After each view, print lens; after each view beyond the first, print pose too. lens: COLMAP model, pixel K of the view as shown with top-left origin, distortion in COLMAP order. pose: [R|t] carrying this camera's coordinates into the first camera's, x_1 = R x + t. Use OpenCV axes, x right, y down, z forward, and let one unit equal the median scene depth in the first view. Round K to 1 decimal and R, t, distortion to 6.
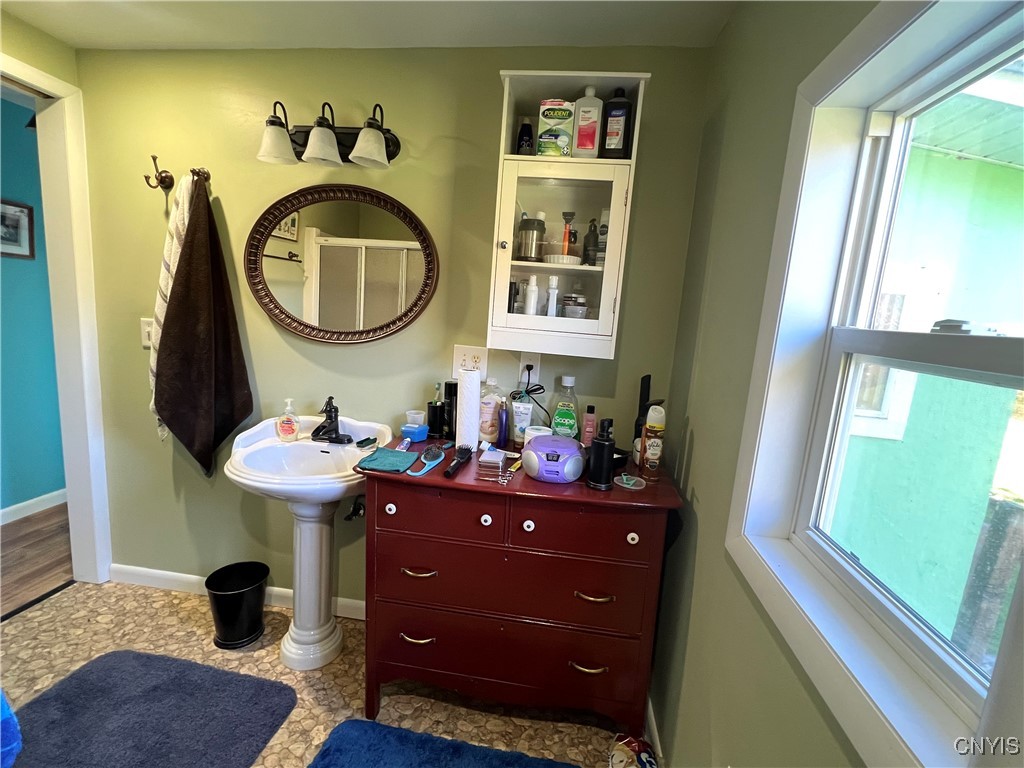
lens RADIAL K [[461.6, 0, 508.5], [0, 461.6, 384.0], [0, 0, 1]] dist [-0.000405, -0.000321]
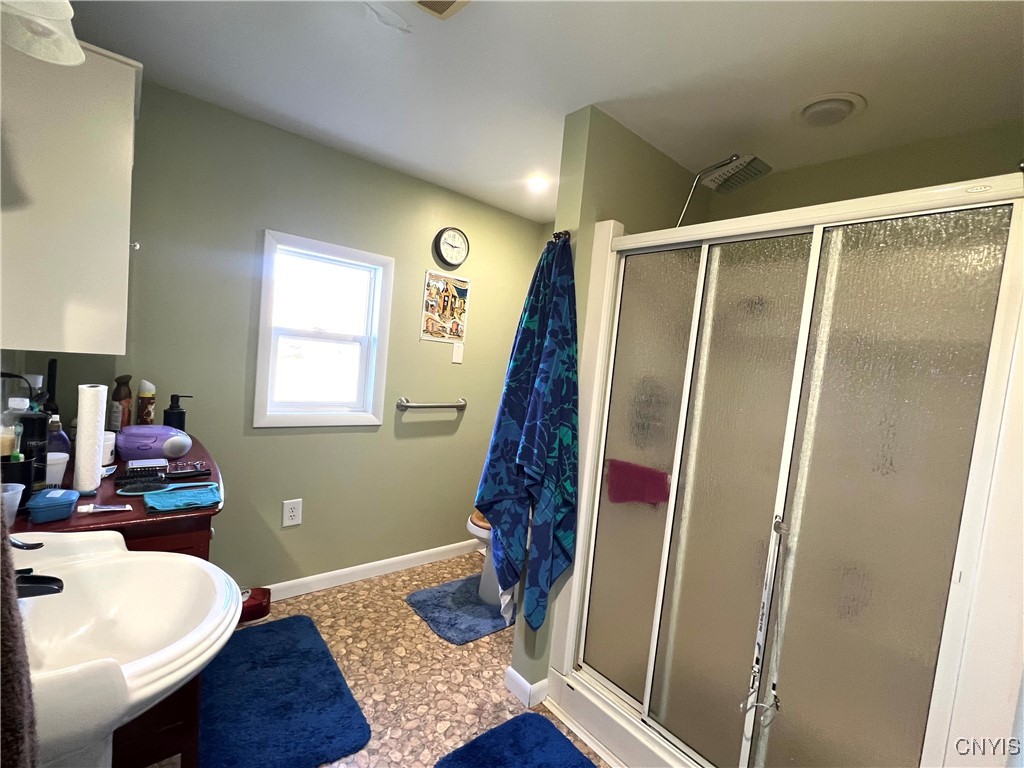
lens RADIAL K [[461.6, 0, 511.2], [0, 461.6, 385.0], [0, 0, 1]] dist [-0.000405, -0.000321]
pose [[-0.739052, -0.171838, 0.651363, -1.661781], [-0.028649, 0.974061, 0.224464, -0.346398], [-0.673039, 0.147229, -0.724805, 1.515239]]
